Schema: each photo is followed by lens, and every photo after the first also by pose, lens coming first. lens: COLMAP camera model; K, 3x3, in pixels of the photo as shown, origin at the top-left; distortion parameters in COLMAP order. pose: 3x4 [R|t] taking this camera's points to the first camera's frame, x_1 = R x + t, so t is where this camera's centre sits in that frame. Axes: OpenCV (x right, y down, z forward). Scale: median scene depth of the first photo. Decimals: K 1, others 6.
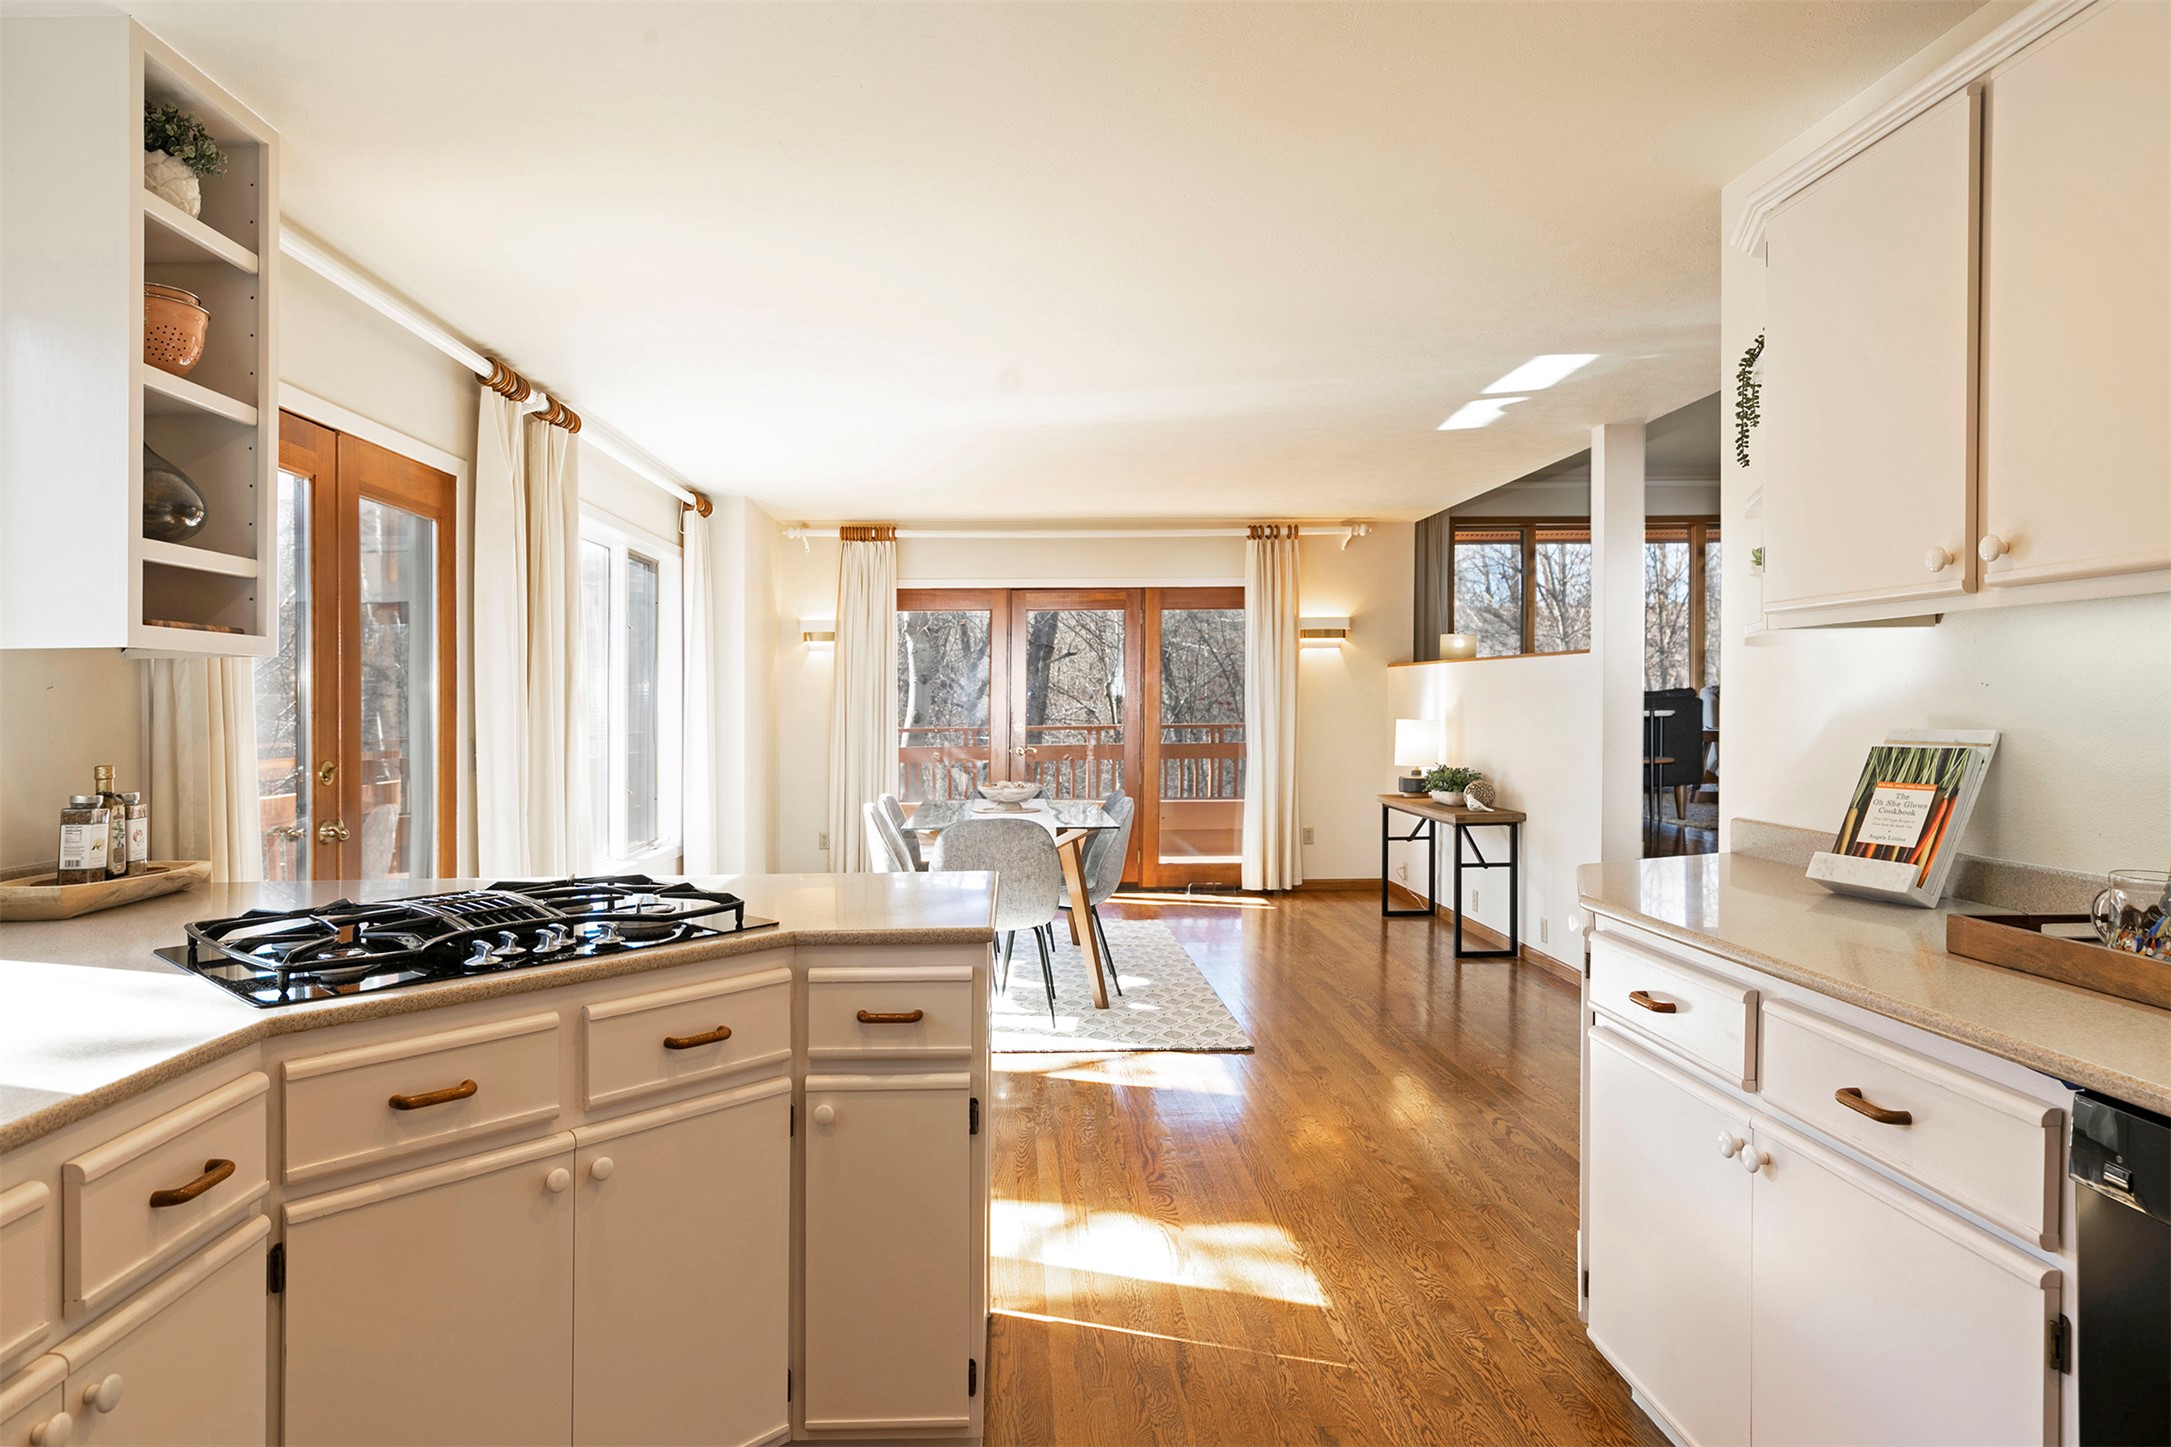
lens RADIAL K [[1328.0, 0, 1085.3], [0, 1328.0, 679.4], [0, 0, 1]] dist [-0.001473, 0.000337]
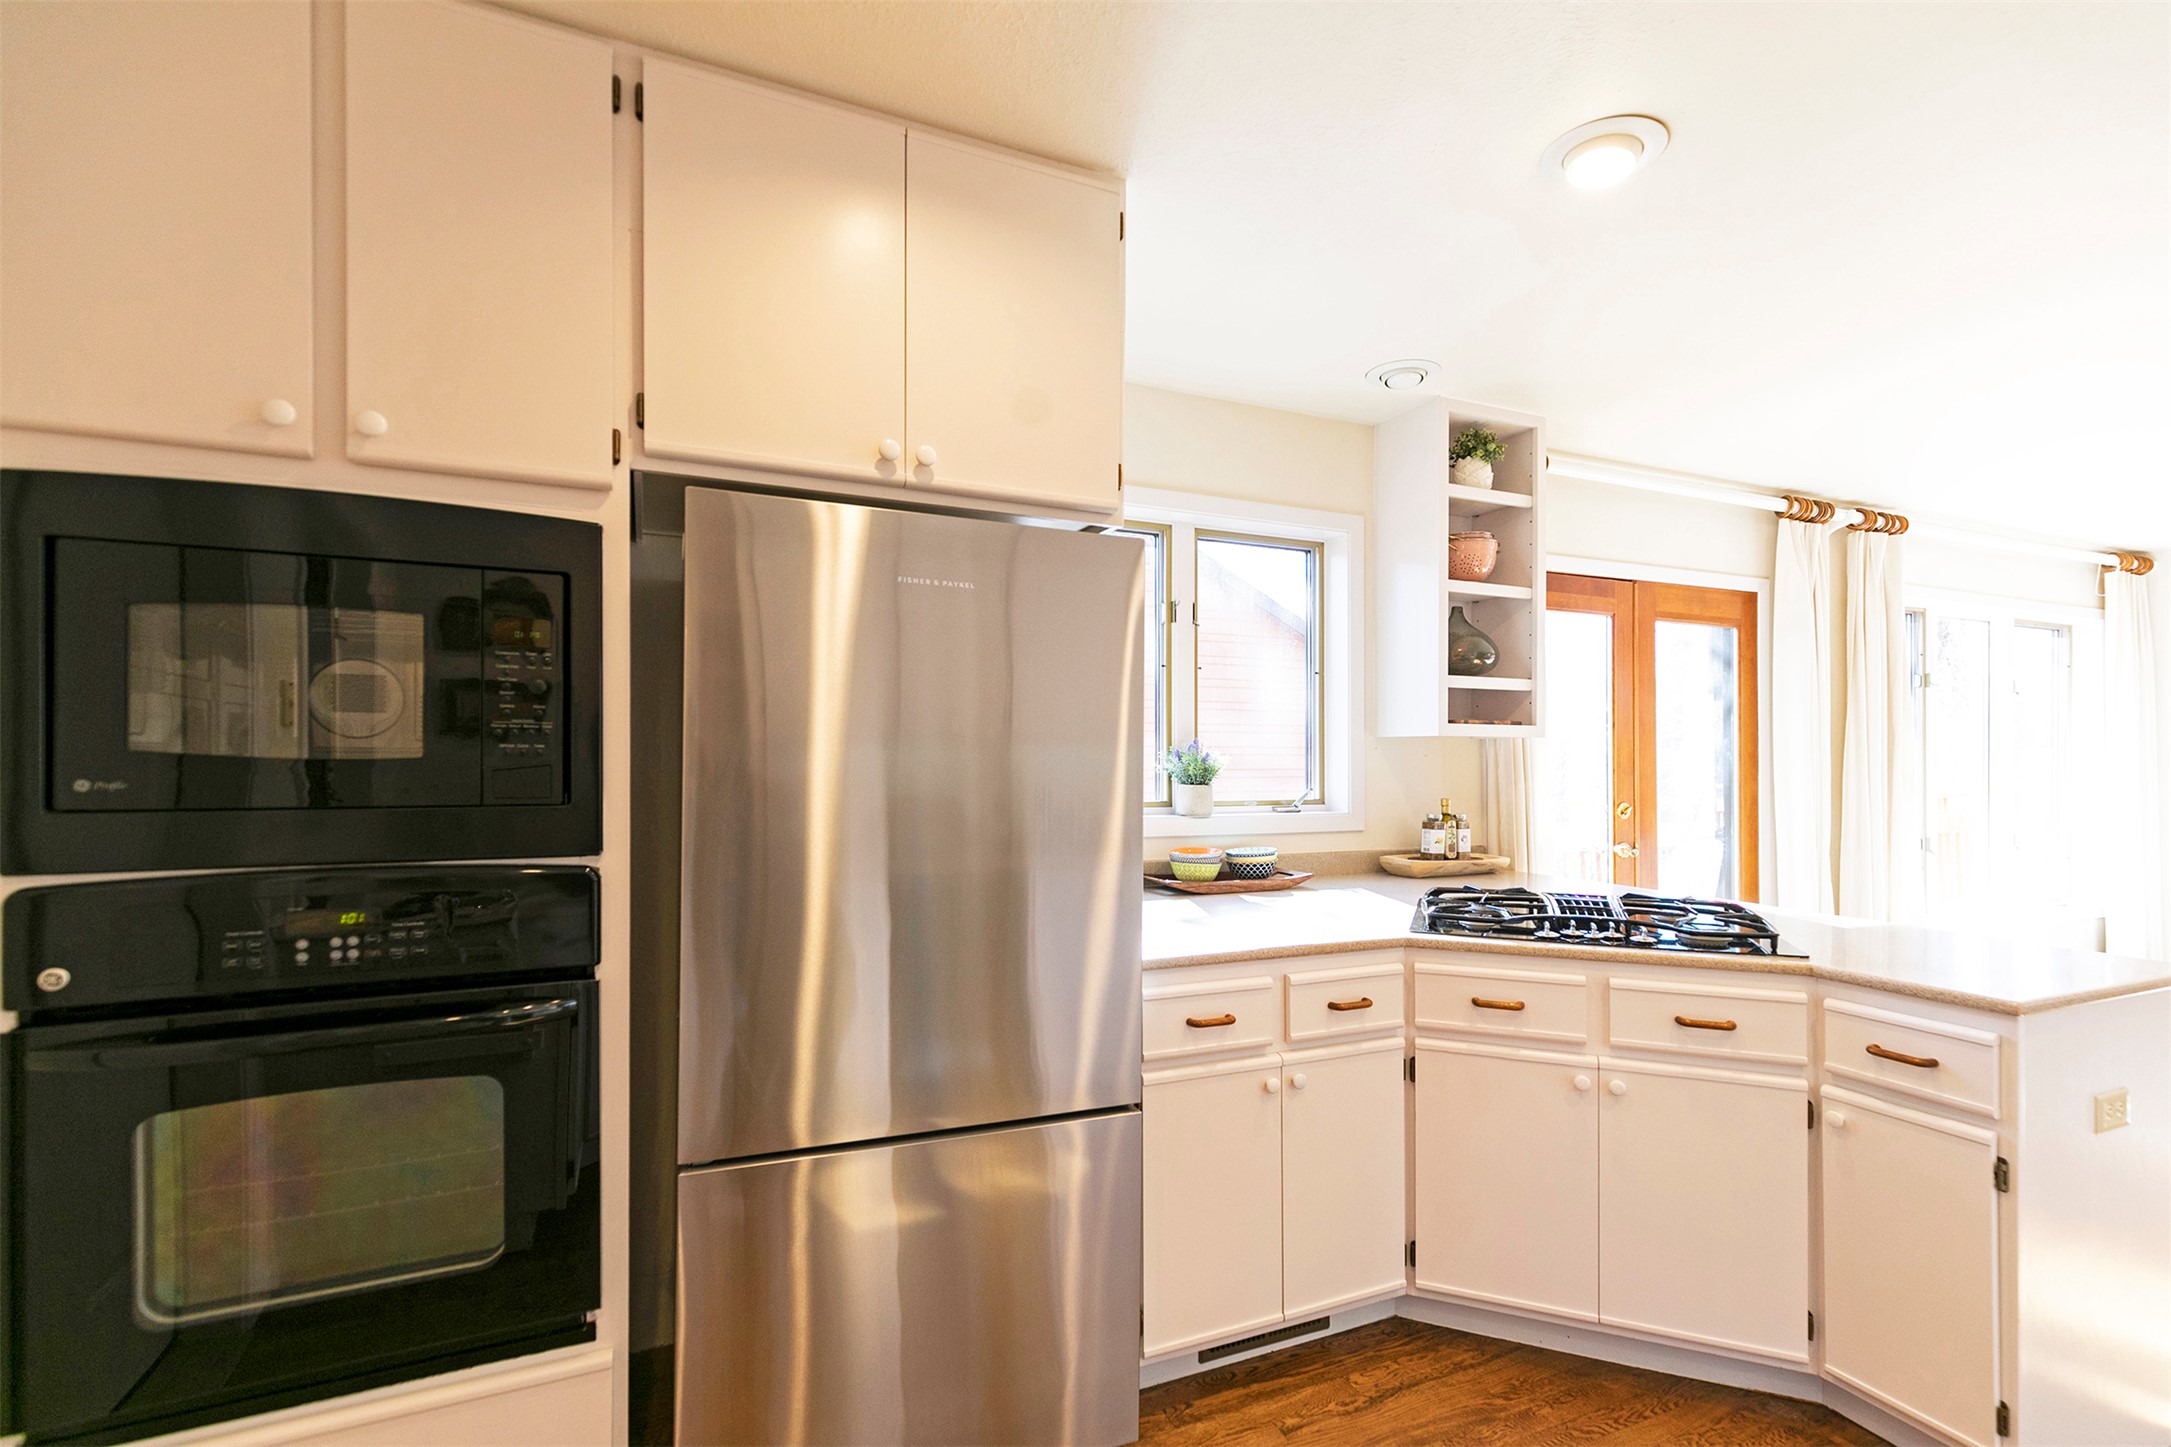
lens RADIAL K [[974.6, 0, 1089.4], [0, 974.6, 746.7], [0, 0, 1]] dist [0.009319, 0.000187]
pose [[0.392692, 0.009290, -0.919623, 0.353207], [0.003013, 0.999931, 0.011388, -0.027353], [0.919665, -0.007243, 0.392636, 0.014527]]
